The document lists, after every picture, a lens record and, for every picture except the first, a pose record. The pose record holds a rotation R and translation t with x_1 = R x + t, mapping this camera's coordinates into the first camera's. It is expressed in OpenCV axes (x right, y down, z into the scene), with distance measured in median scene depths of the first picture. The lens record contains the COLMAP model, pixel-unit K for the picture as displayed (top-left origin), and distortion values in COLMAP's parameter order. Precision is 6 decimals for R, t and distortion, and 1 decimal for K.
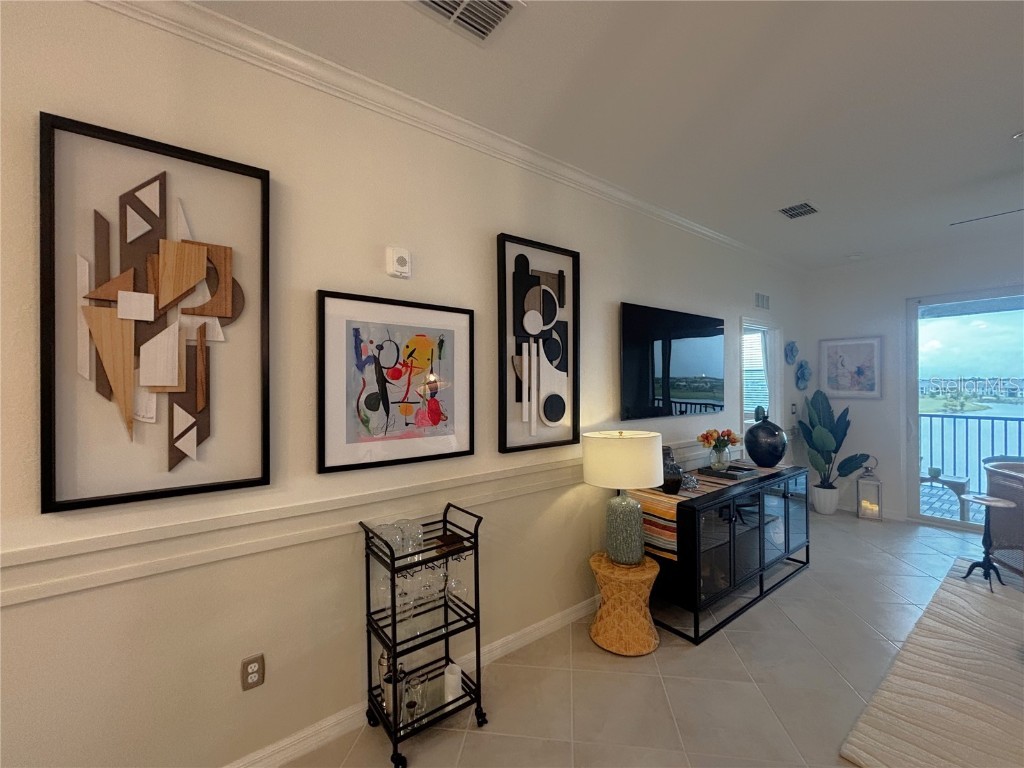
lens RADIAL K [[414.6, 0, 512.0], [0, 414.6, 383.6], [0, 0, 1]] dist [-0.003777, 0.001140]
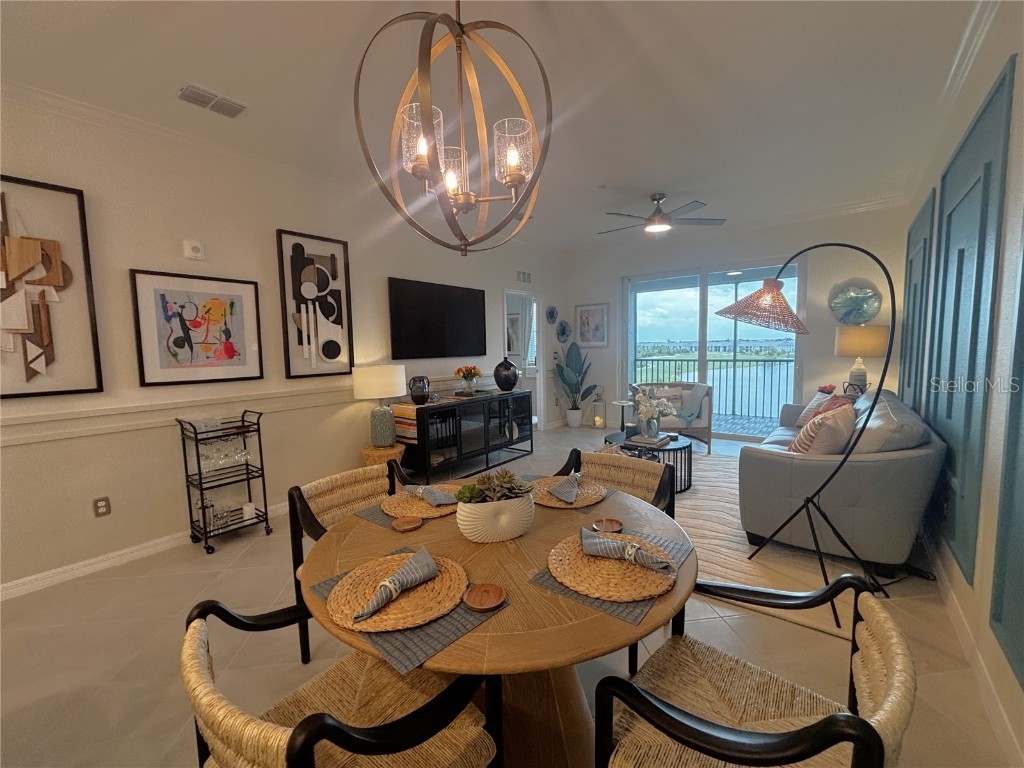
lens RADIAL K [[414.6, 0, 509.5], [0, 414.6, 382.8], [0, 0, 1]] dist [-0.003777, 0.001140]
pose [[0.969237, -0.032632, 0.243956, 0.433445], [0.011327, 0.996036, 0.088229, 0.065675], [-0.245868, -0.082751, 0.965764, -0.732892]]
